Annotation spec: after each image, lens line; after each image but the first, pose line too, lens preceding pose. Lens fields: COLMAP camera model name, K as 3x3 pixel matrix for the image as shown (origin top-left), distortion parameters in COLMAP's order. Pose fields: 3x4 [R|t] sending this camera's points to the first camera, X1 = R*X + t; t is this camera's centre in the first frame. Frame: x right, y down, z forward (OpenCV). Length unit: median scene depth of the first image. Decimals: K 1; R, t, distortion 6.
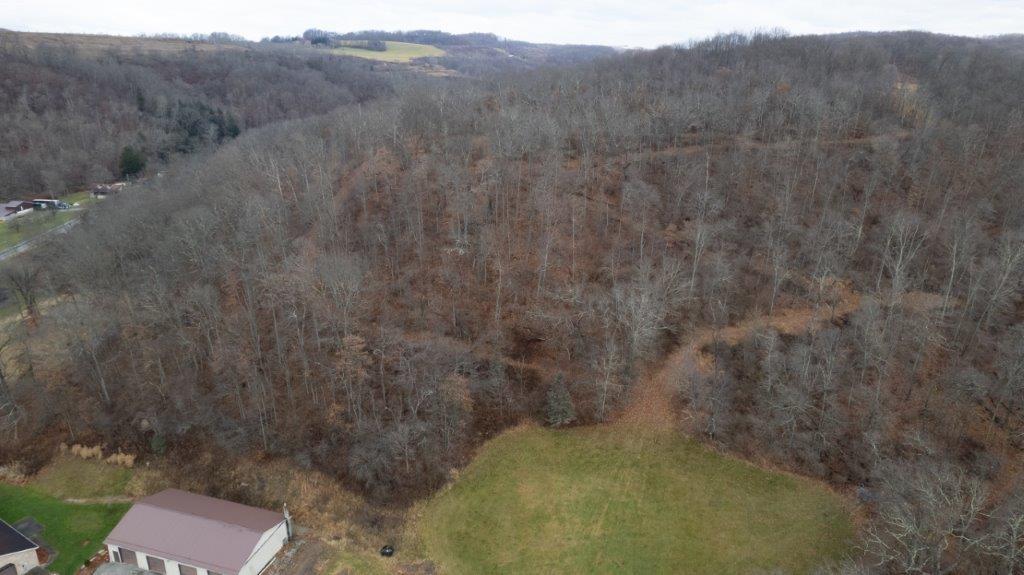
lens RADIAL K [[660.9, 0, 512.0], [0, 660.9, 287.5], [0, 0, 1]] dist [-0.083082, 0.077643]
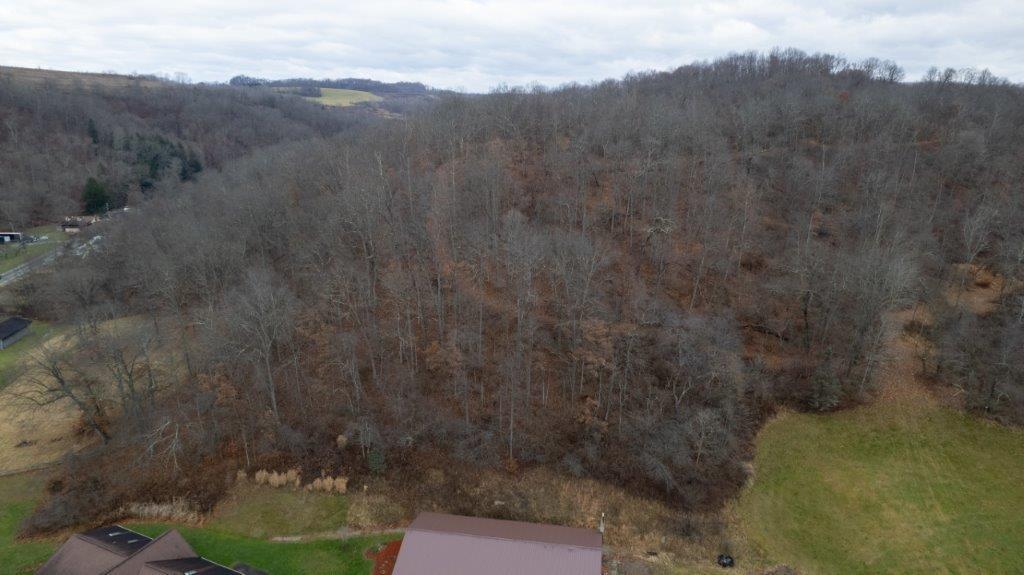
lens RADIAL K [[660.9, 0, 512.0], [0, 660.9, 287.5], [0, 0, 1]] dist [-0.083082, 0.077643]
pose [[0.991789, -0.032600, 0.123664, -0.126272], [0.041844, 0.996461, -0.072900, 0.025270], [-0.120850, 0.077476, 0.989643, 0.045602]]
